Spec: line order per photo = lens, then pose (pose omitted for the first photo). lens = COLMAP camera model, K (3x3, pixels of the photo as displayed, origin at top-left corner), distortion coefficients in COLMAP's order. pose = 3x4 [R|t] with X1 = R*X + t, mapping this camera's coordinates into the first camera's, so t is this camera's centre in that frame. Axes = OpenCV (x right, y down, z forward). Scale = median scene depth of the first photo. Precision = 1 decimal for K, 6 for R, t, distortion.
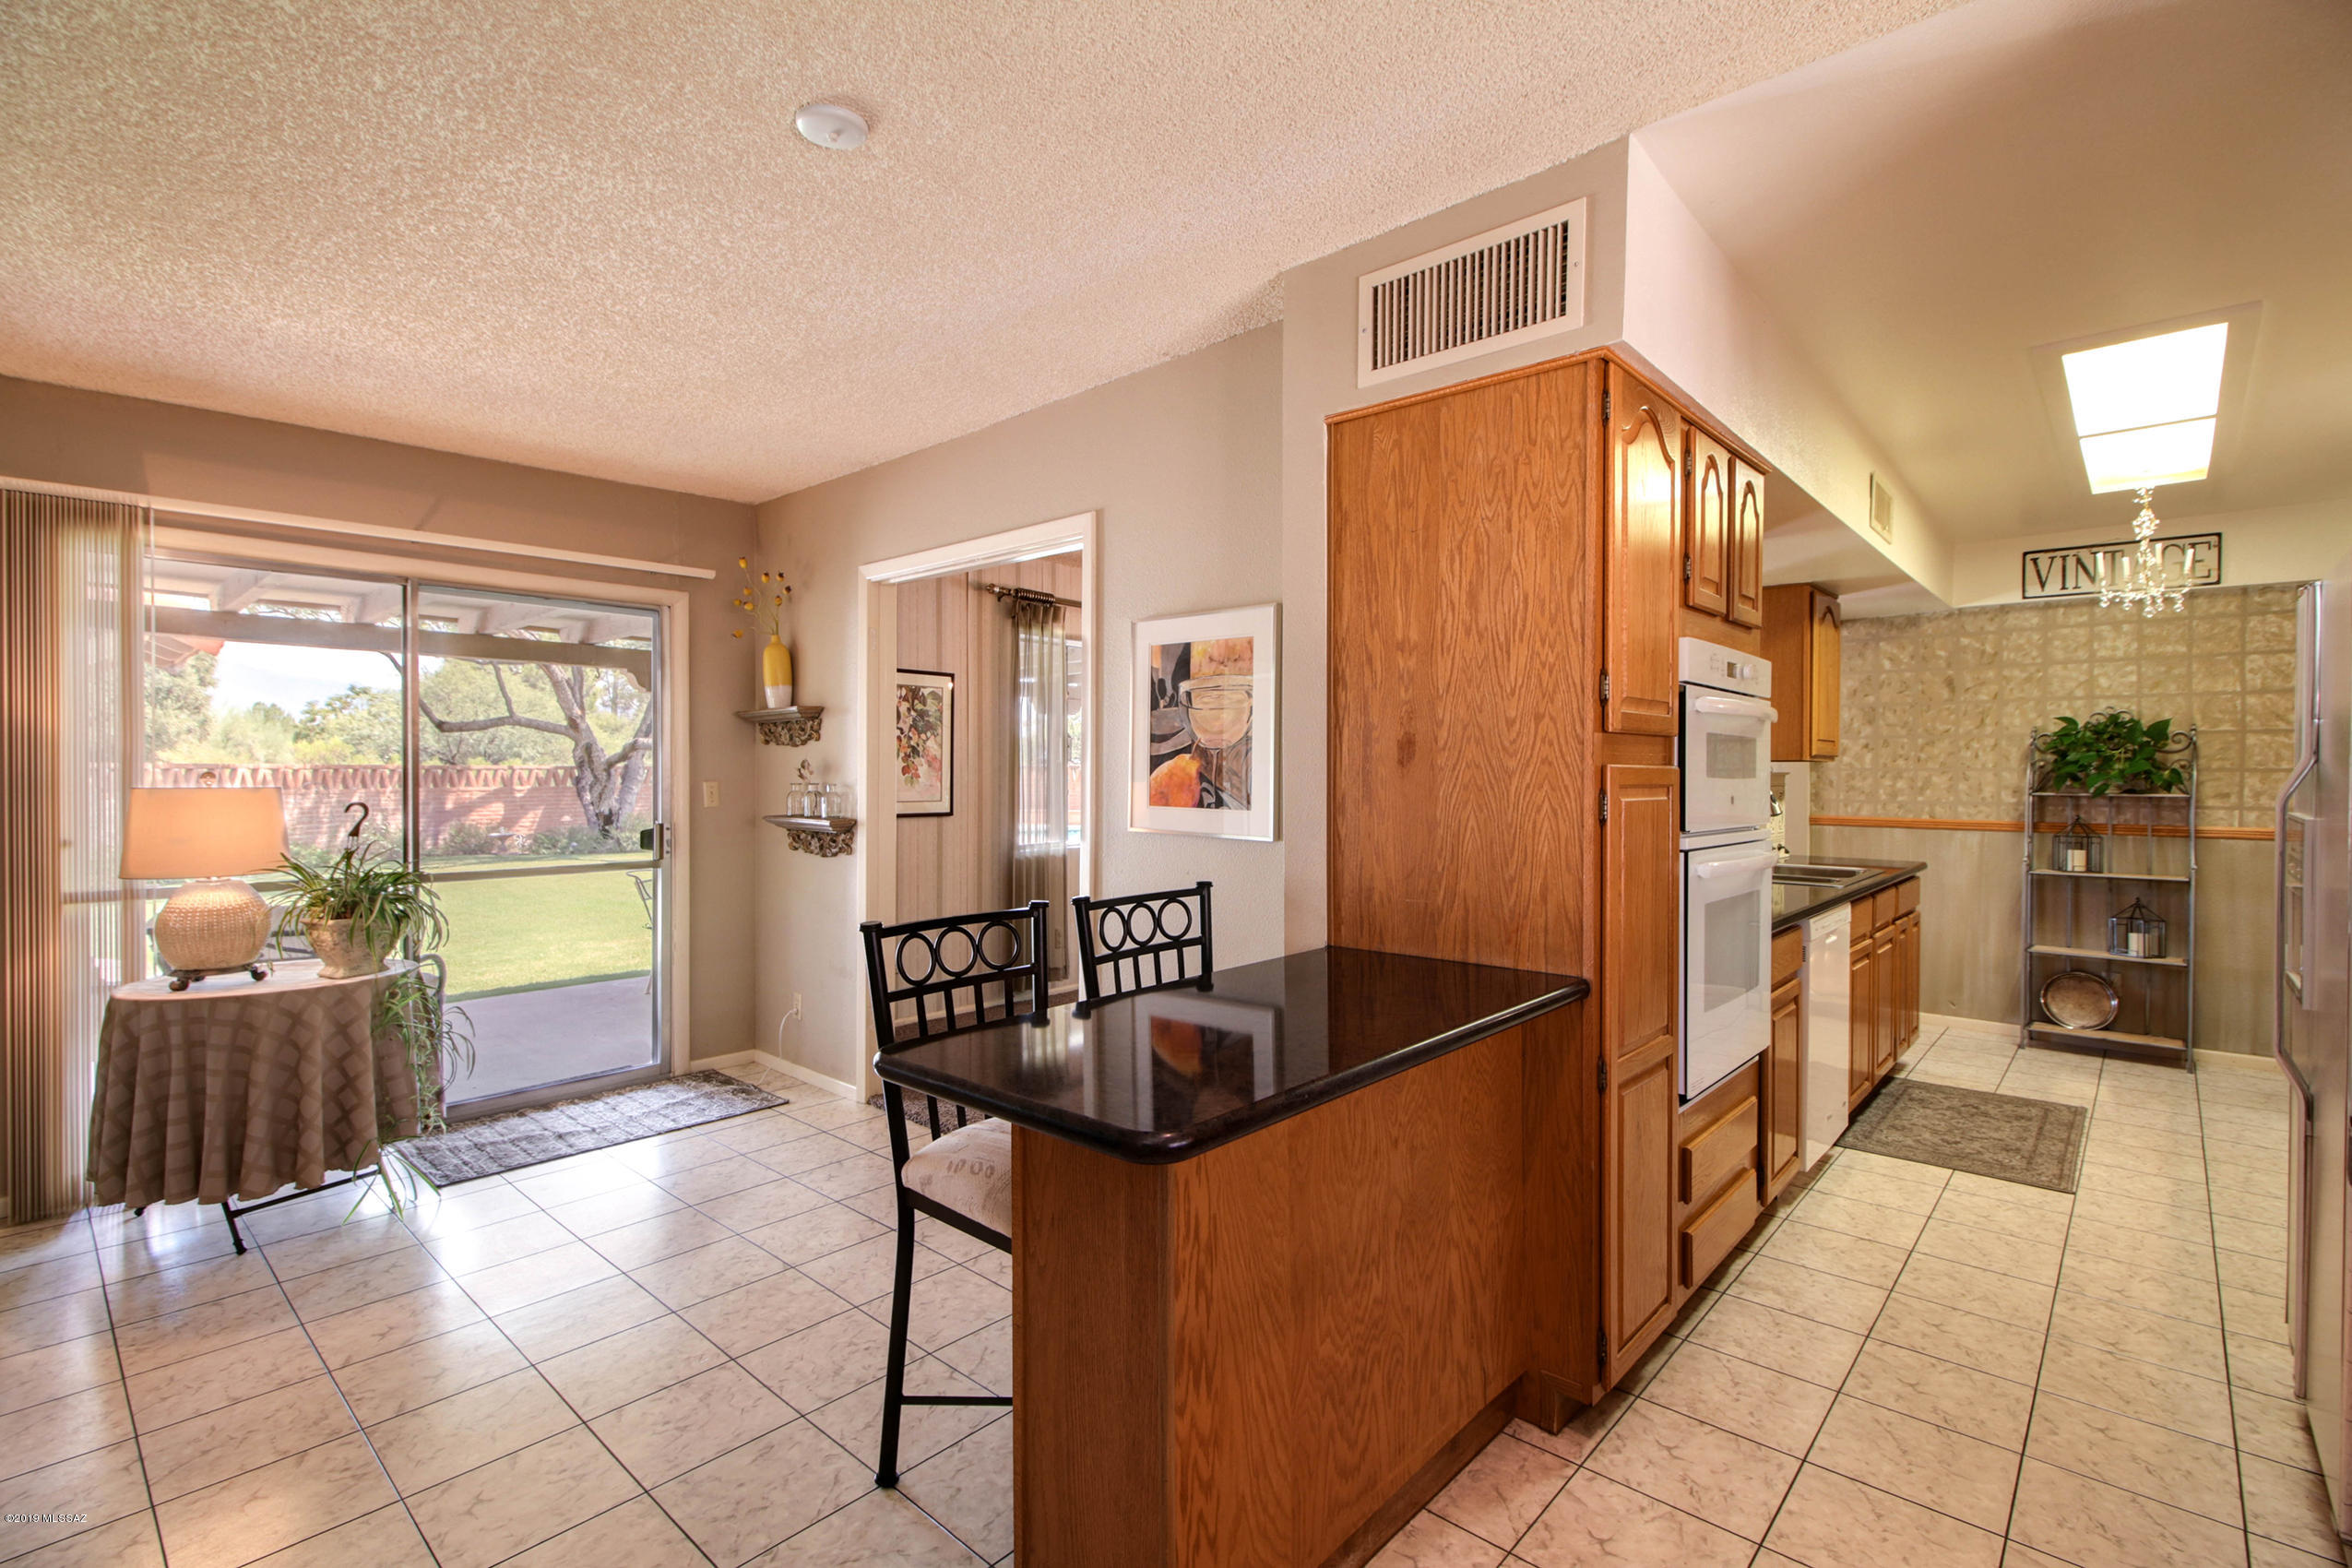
lens RADIAL K [[1067.6, 0, 1169.0], [0, 1067.6, 779.1], [0, 0, 1]] dist [0.026498, -0.015037]
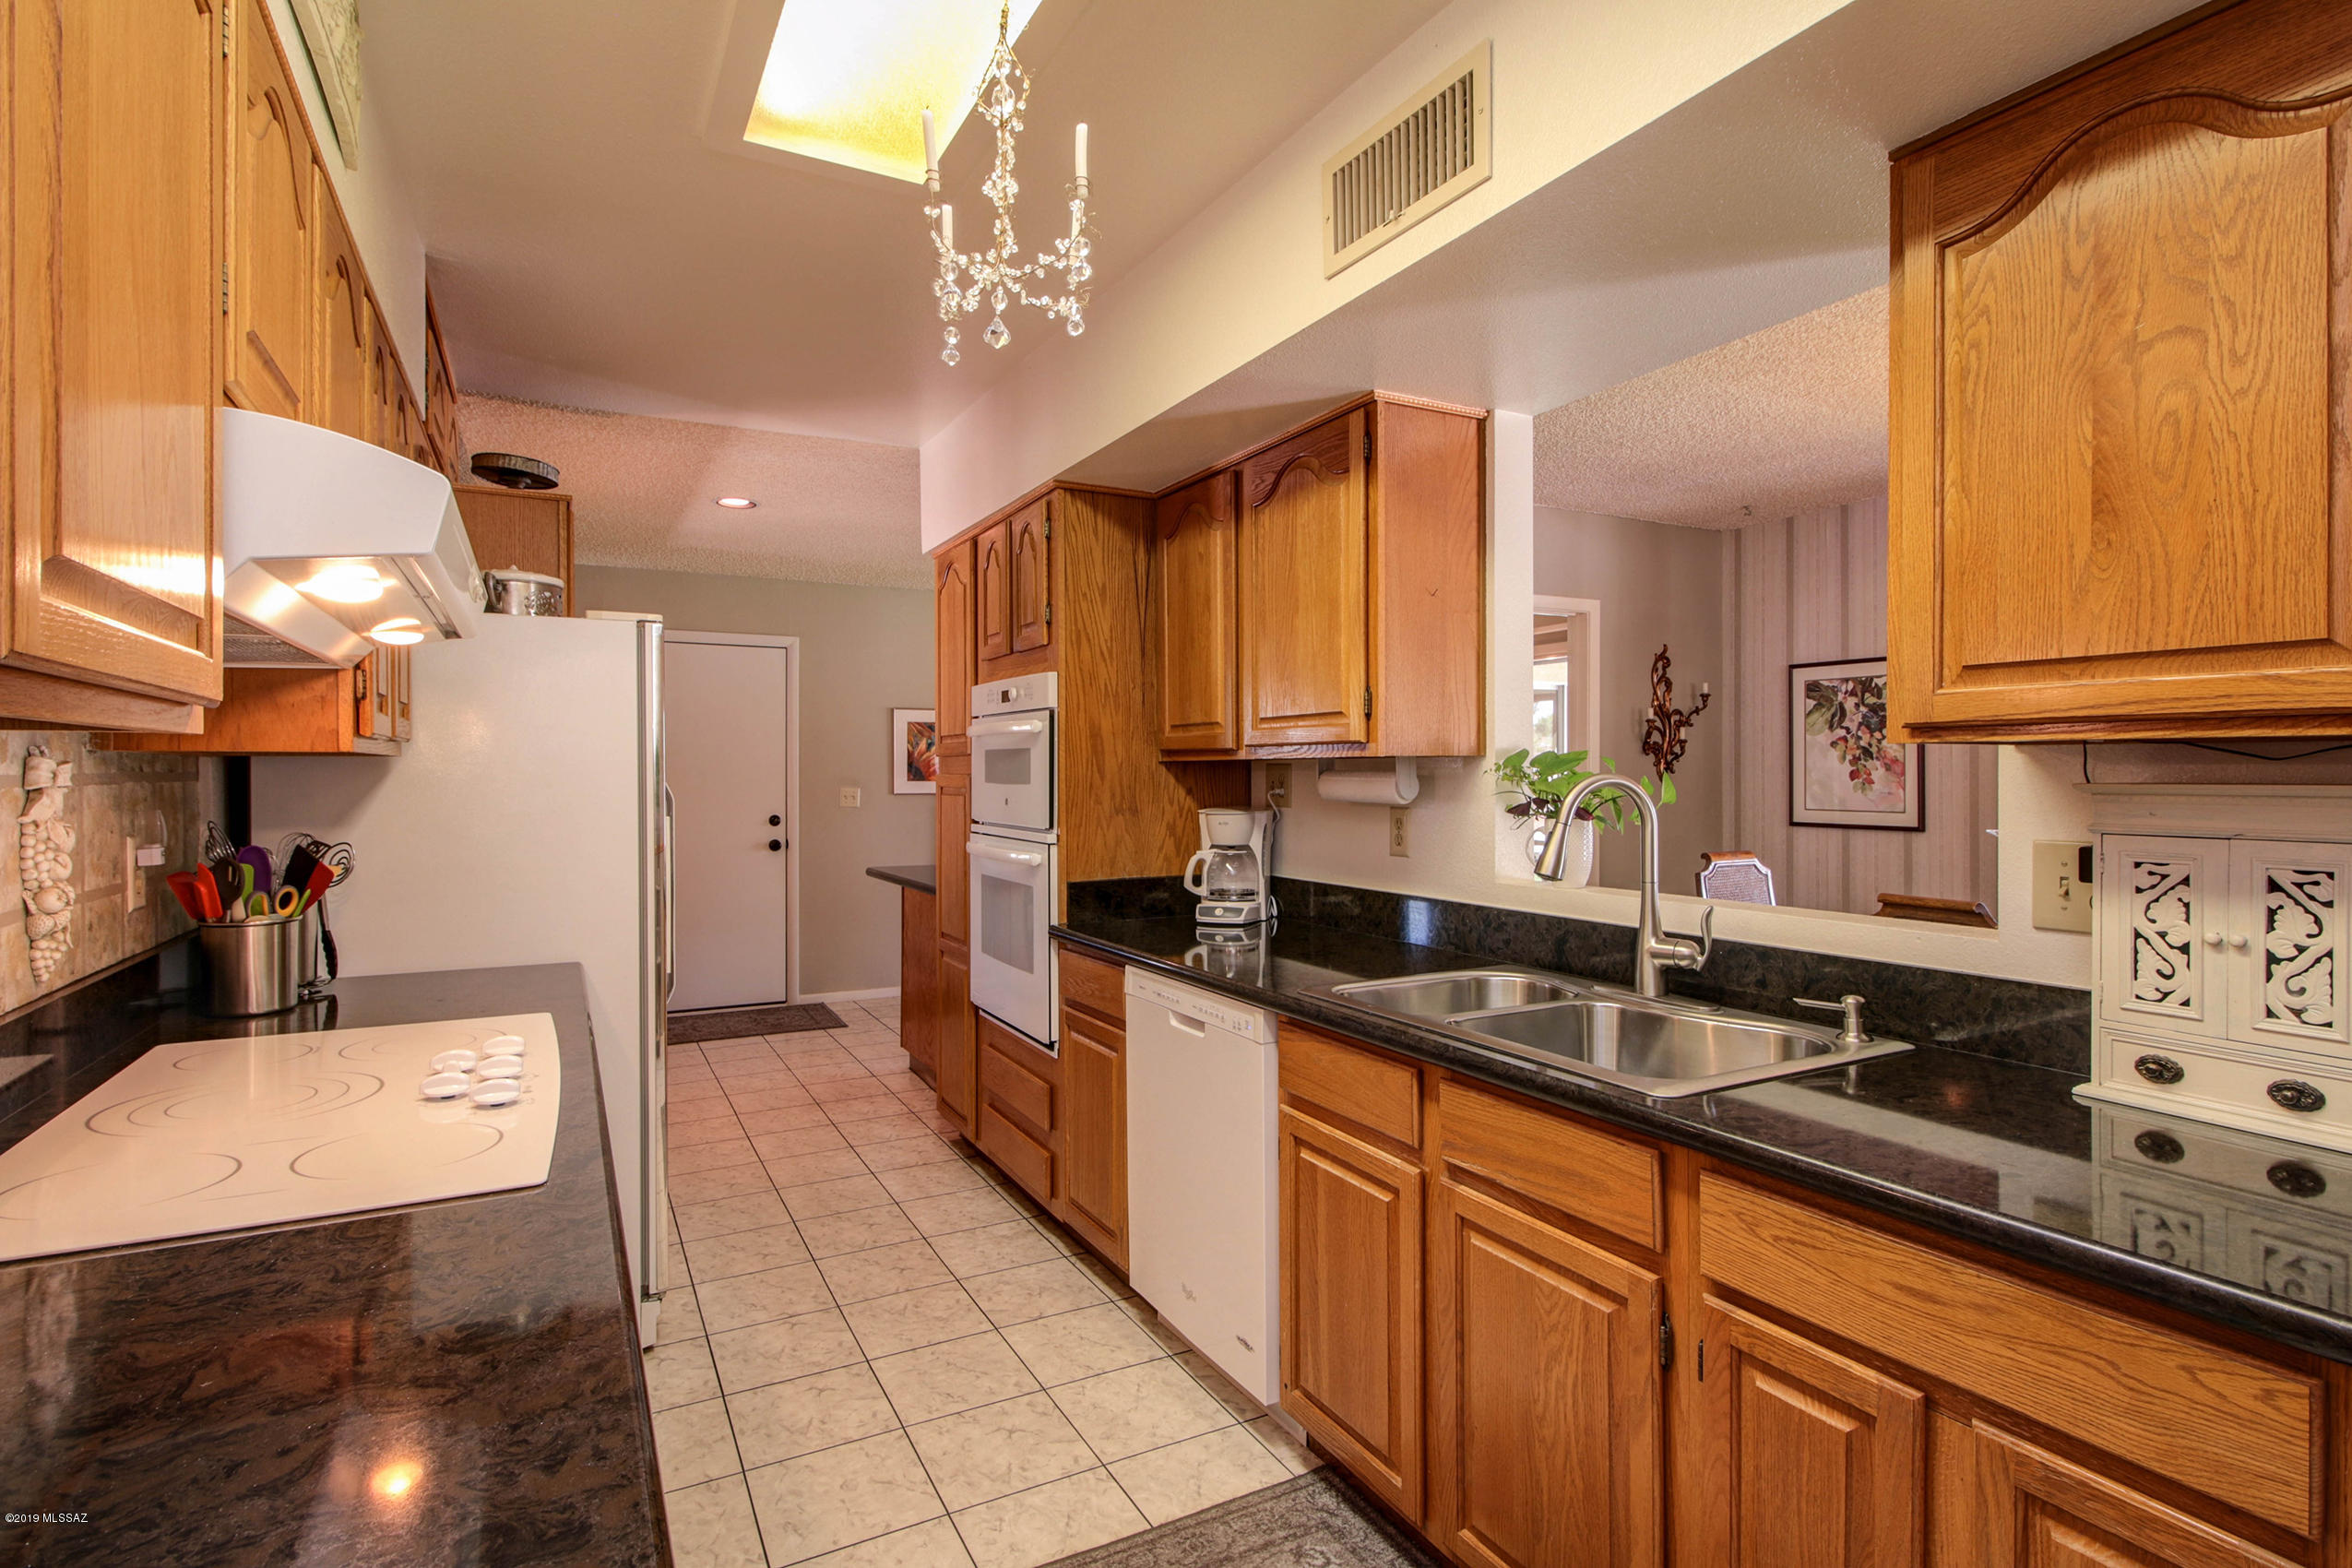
lens RADIAL K [[1192.9, 0, 1175.7], [0, 1192.9, 776.1], [0, 0, 1]] dist [0.023755, -0.018429]
pose [[-0.340551, 0.000726, -0.940226, 1.669612], [-0.006614, 0.999973, 0.003168, -0.013564], [0.940203, 0.007298, -0.340537, 1.577587]]
